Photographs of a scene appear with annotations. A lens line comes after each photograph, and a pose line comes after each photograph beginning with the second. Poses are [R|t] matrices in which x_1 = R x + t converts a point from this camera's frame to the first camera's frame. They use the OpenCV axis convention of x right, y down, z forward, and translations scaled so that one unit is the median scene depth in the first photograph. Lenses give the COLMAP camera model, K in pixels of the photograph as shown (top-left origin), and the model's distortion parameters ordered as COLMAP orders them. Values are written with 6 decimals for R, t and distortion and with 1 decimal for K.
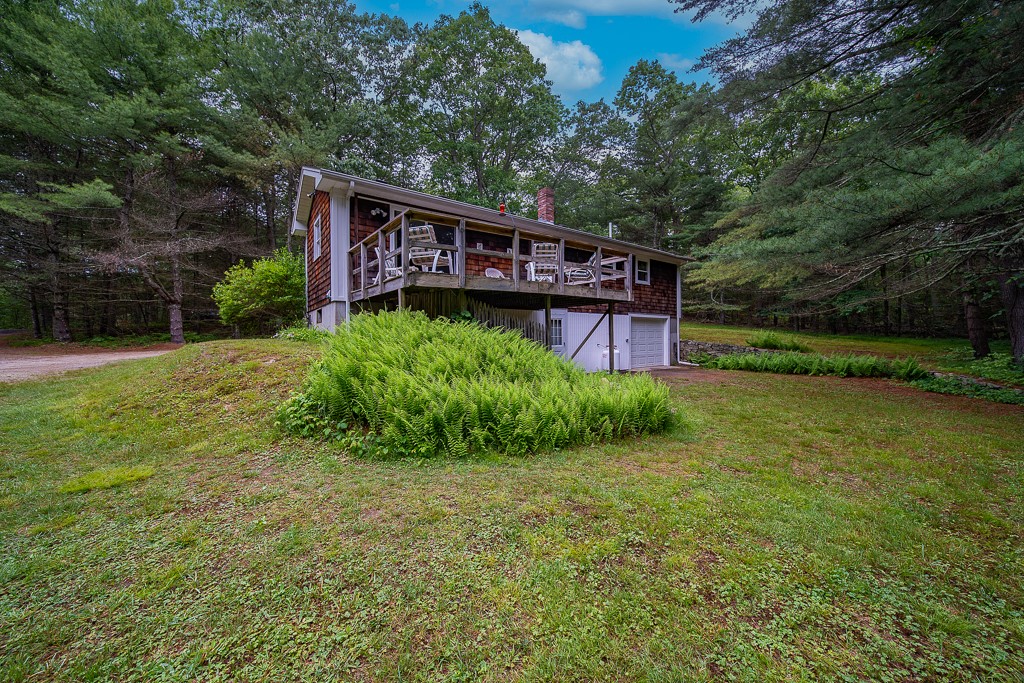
lens RADIAL K [[367.1, 0, 509.3], [0, 367.1, 336.9], [0, 0, 1]] dist [-0.000806, 0.000000]
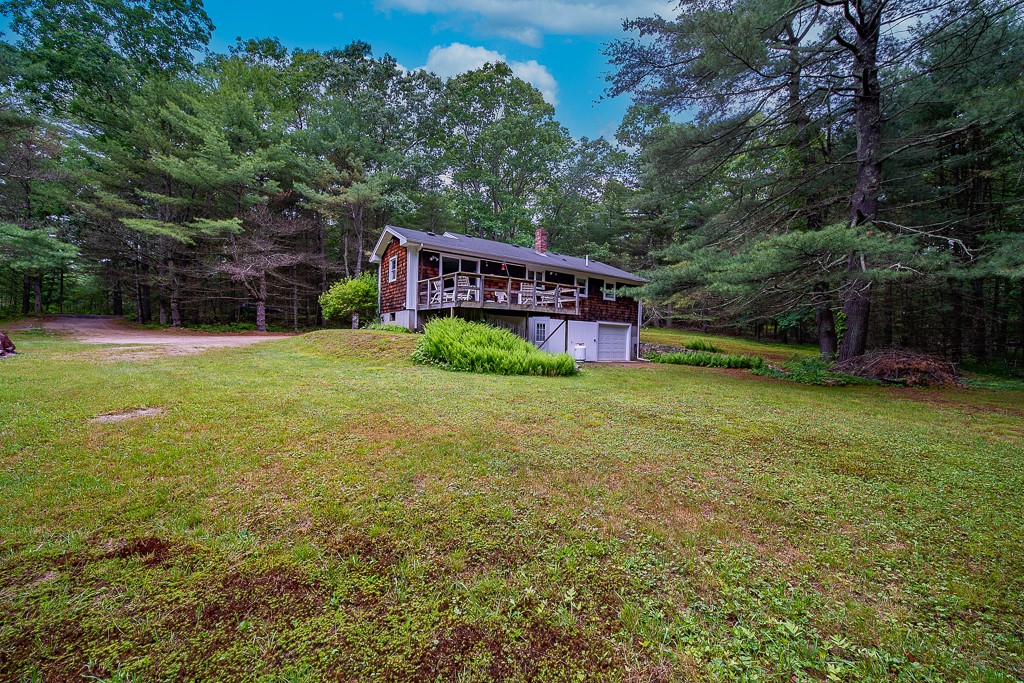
lens RADIAL K [[367.1, 0, 509.3], [0, 367.1, 336.9], [0, 0, 1]] dist [-0.000806, 0.000000]
pose [[0.998816, 0.035971, -0.032763, 0.065322], [-0.036082, 0.999345, -0.002801, 0.020999], [0.032641, 0.003980, 0.999459, -0.686253]]
